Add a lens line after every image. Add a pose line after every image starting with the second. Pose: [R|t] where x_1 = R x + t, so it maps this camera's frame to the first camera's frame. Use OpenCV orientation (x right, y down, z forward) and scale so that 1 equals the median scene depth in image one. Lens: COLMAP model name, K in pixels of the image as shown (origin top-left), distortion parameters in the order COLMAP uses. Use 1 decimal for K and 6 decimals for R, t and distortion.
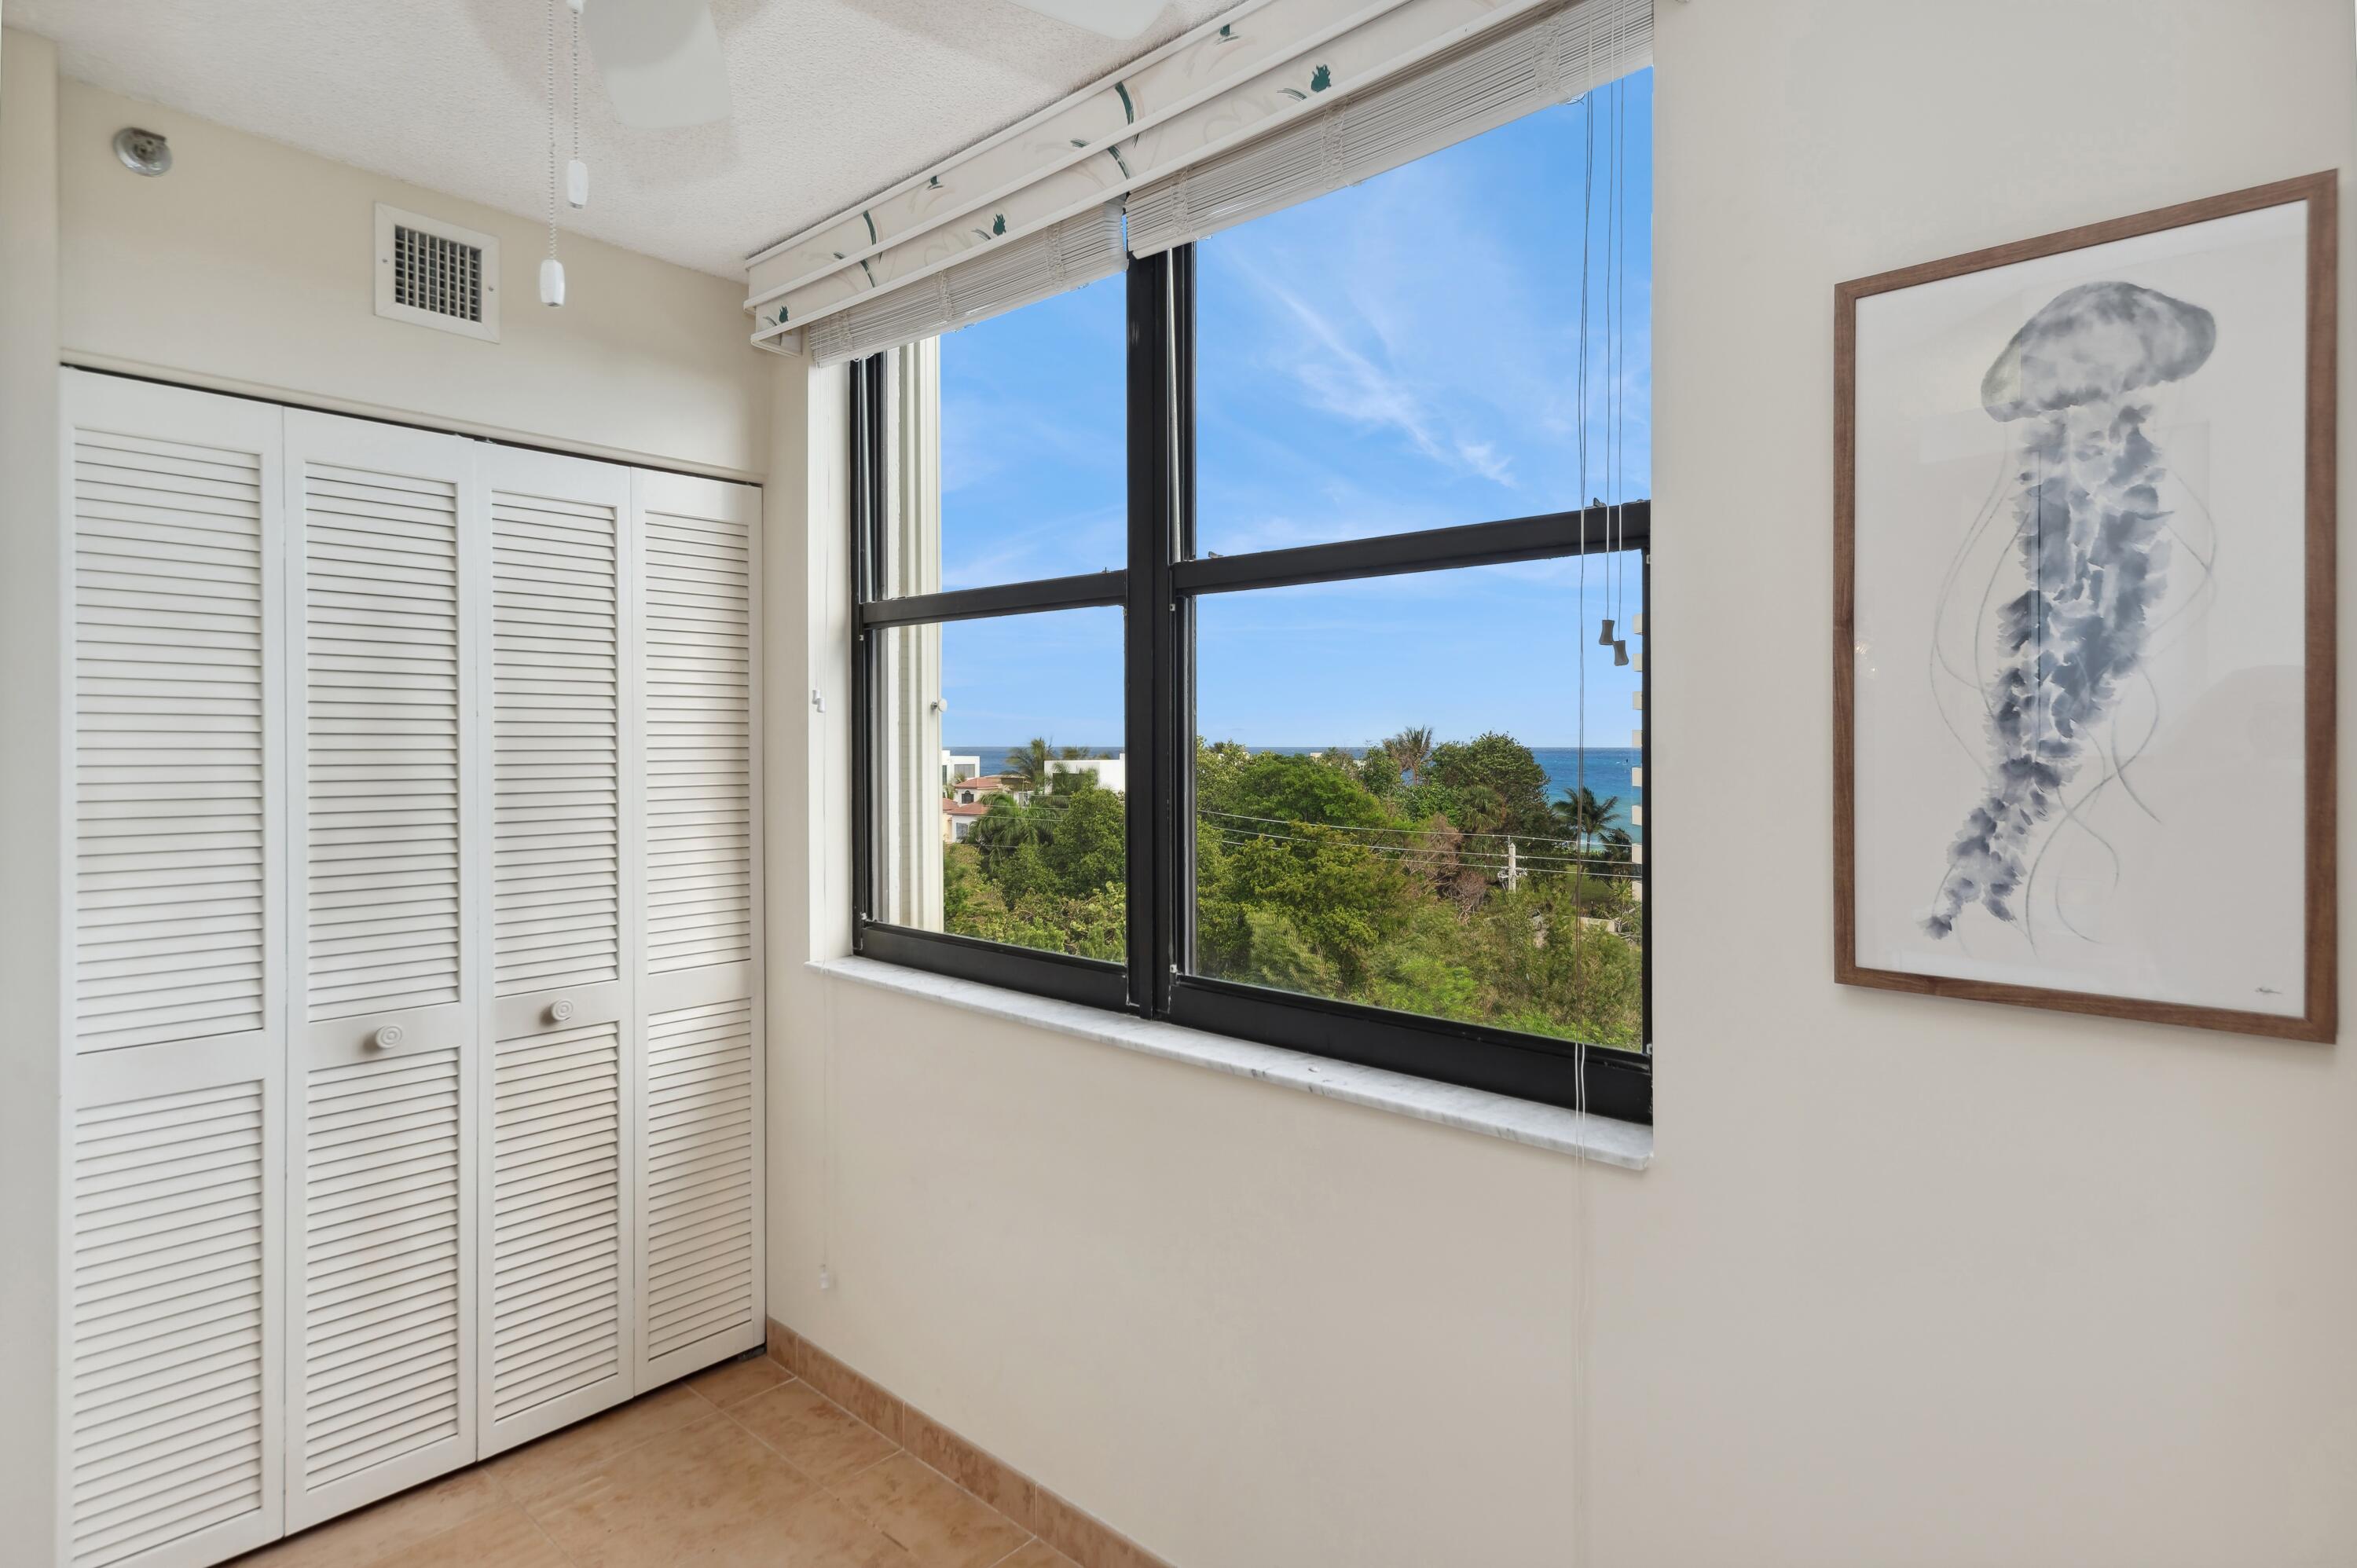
lens RADIAL K [[1222.7, 0, 1188.7], [0, 1222.7, 759.6], [0, 0, 1]] dist [0.024217, 0.000352]
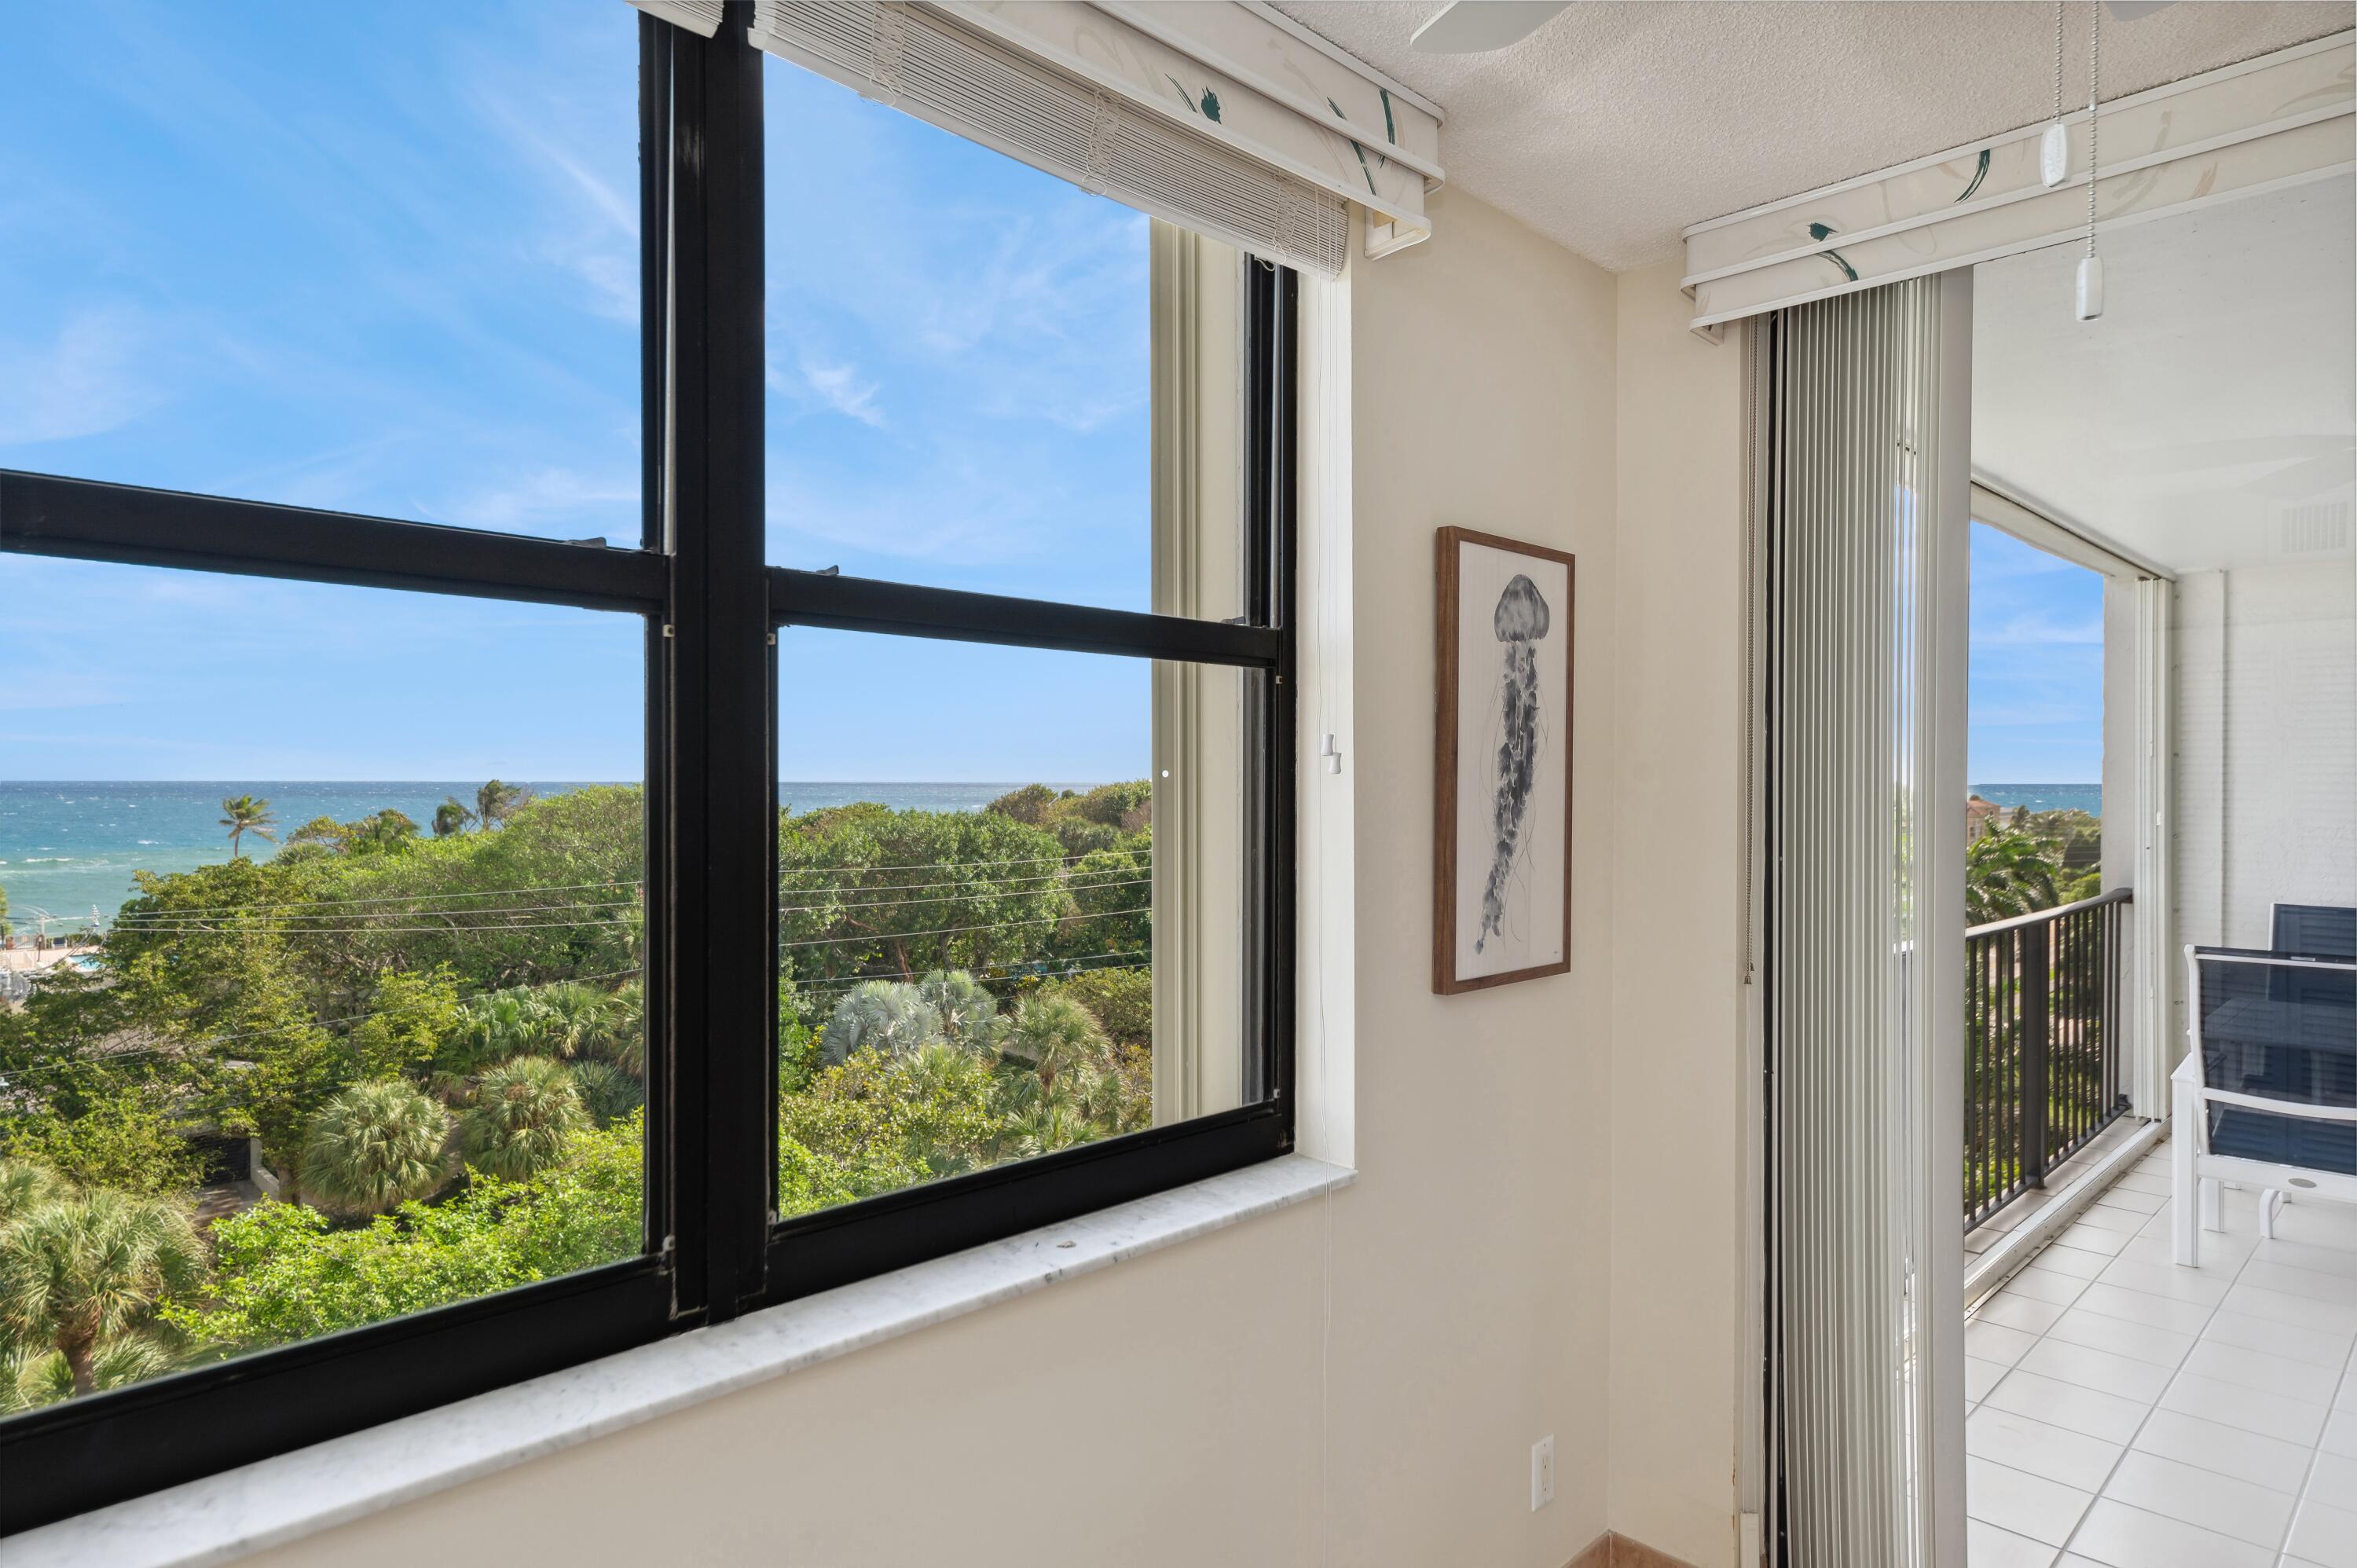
lens RADIAL K [[1369.3, 0, 1200.8], [0, 1369.3, 782.8], [0, 0, 1]] dist [0.004323, 0.000479]
pose [[0.045252, -0.014743, 0.998867, -1.228502], [-0.001433, 0.999889, 0.014823, -0.107458], [-0.998975, -0.002102, 0.045226, 1.324527]]
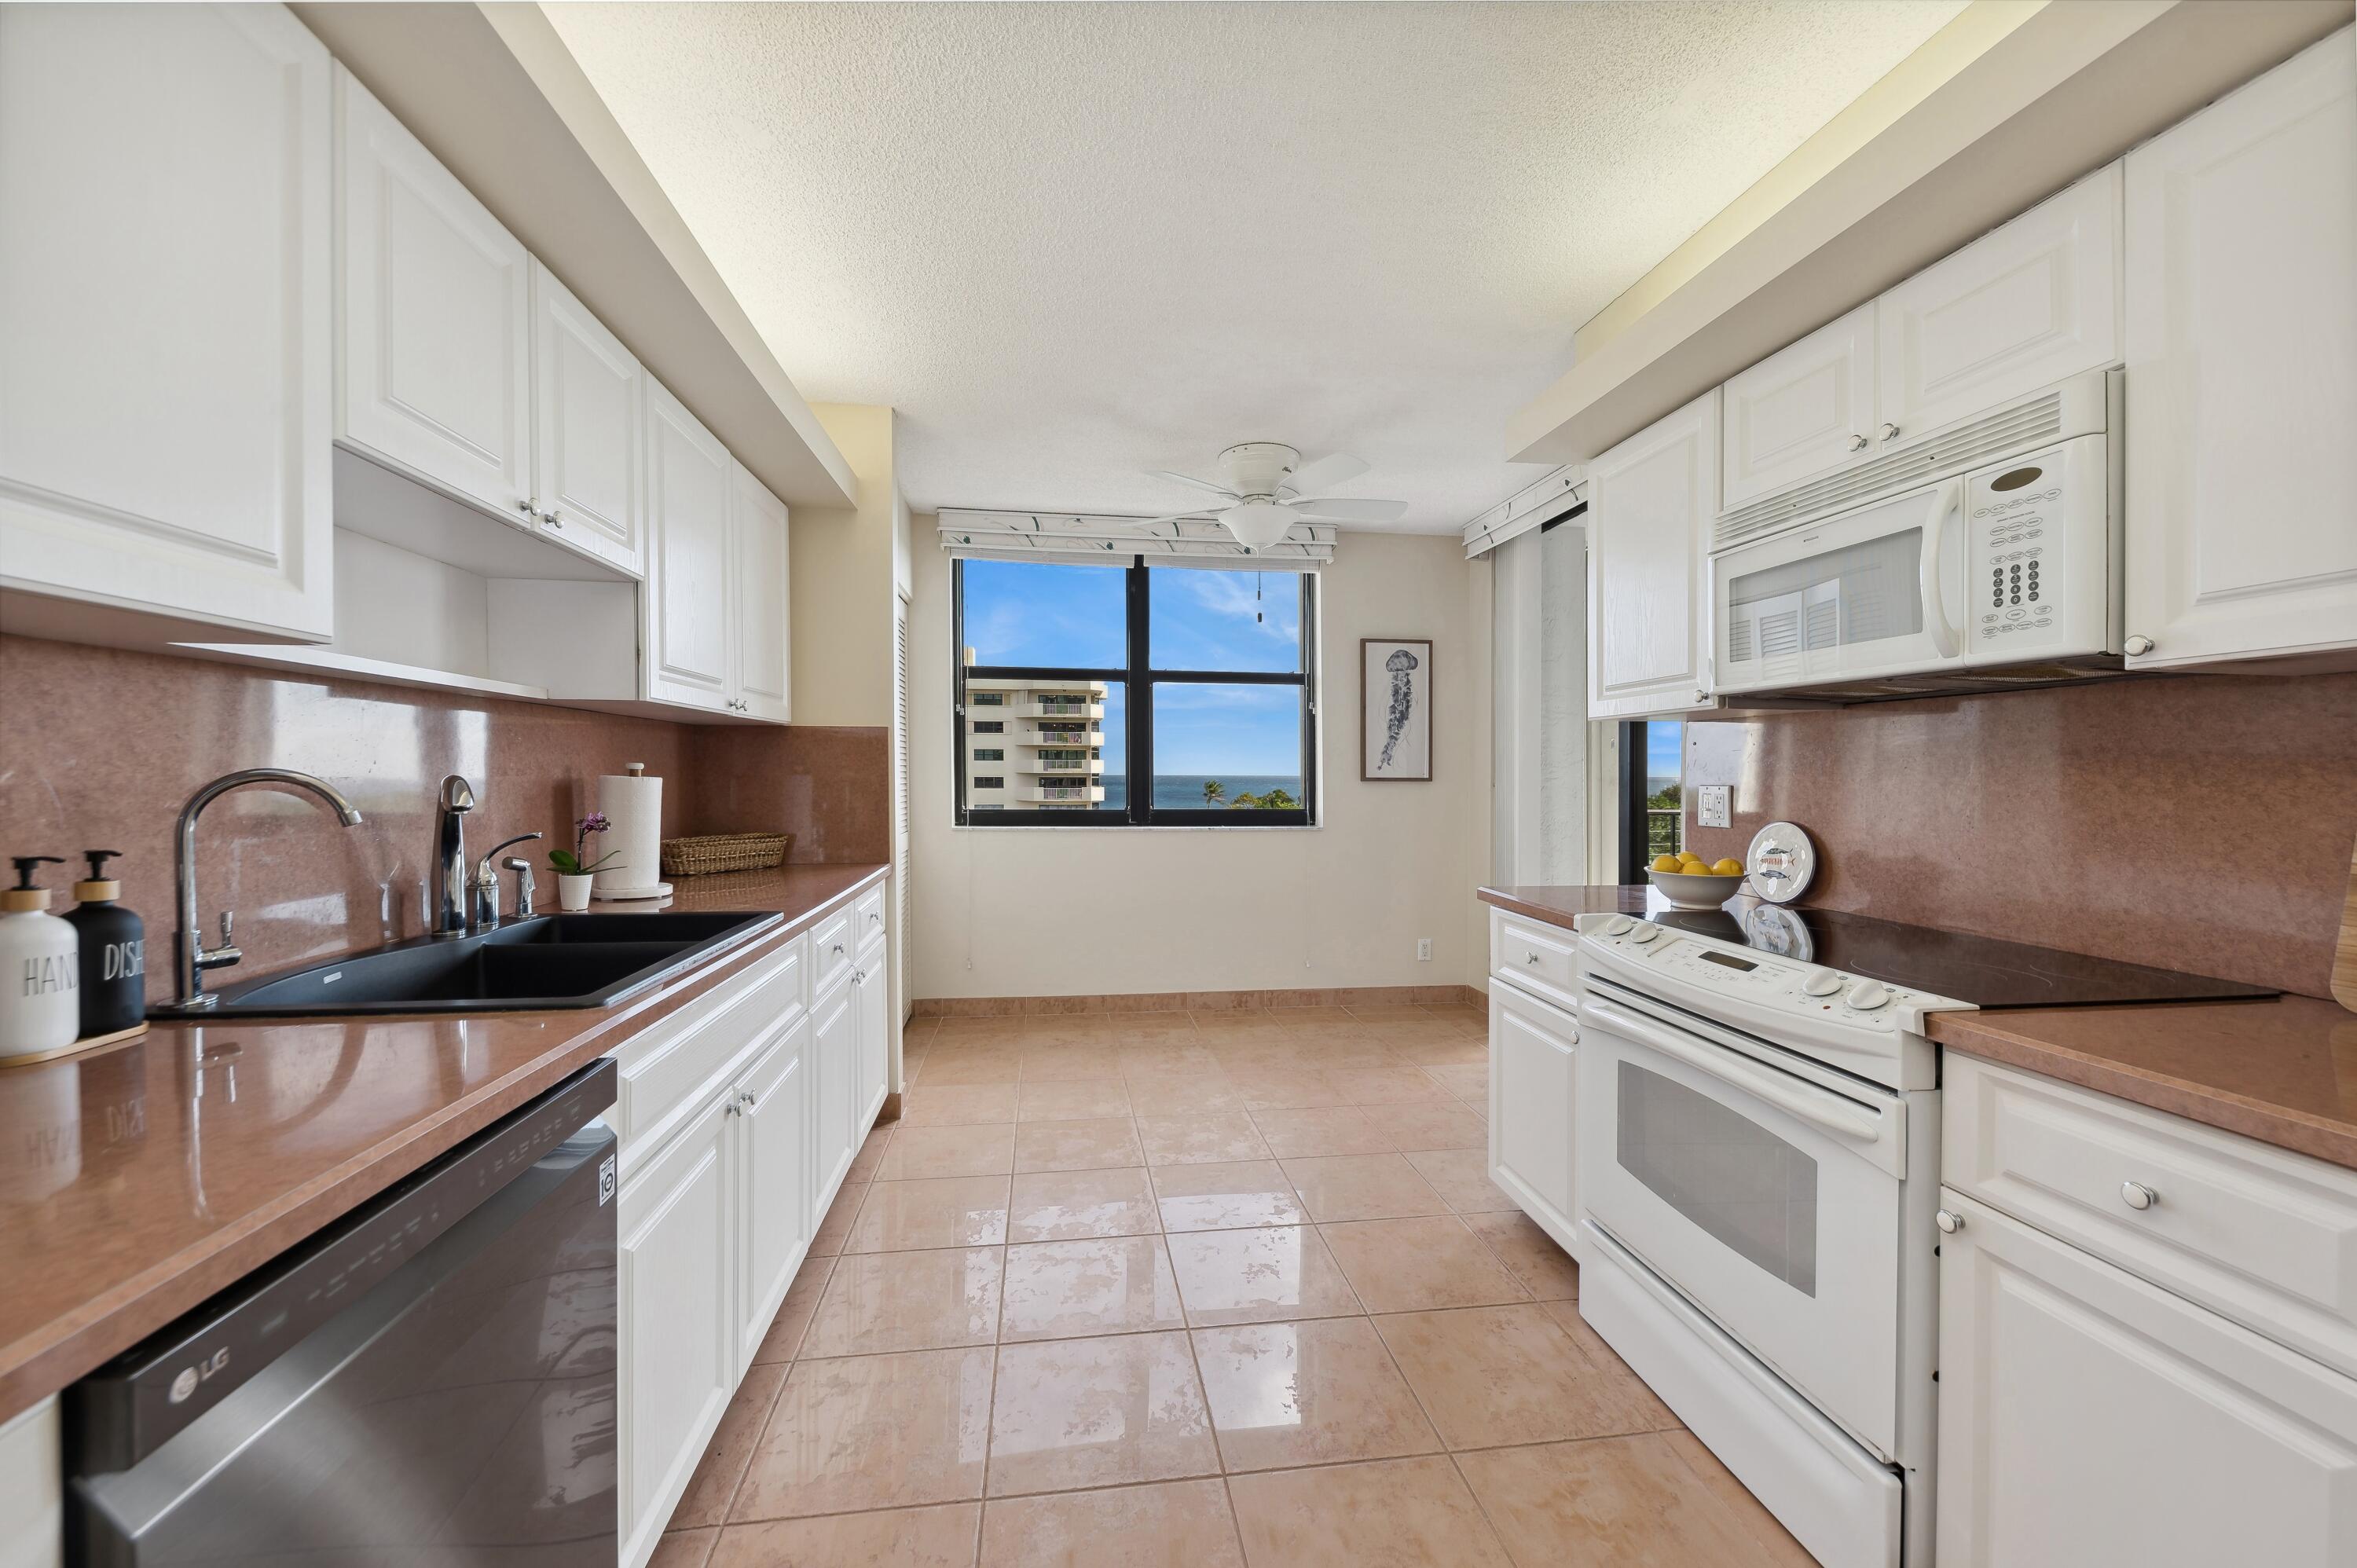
lens RADIAL K [[918.7, 0, 1178.5], [0, 918.7, 784.0], [0, 0, 1]] dist [-0.000786, -0.000406]
pose [[0.647040, -0.016731, 0.762273, -2.952046], [0.005998, 0.999840, 0.016854, 0.136991], [-0.762433, -0.006334, 0.647036, -0.867607]]
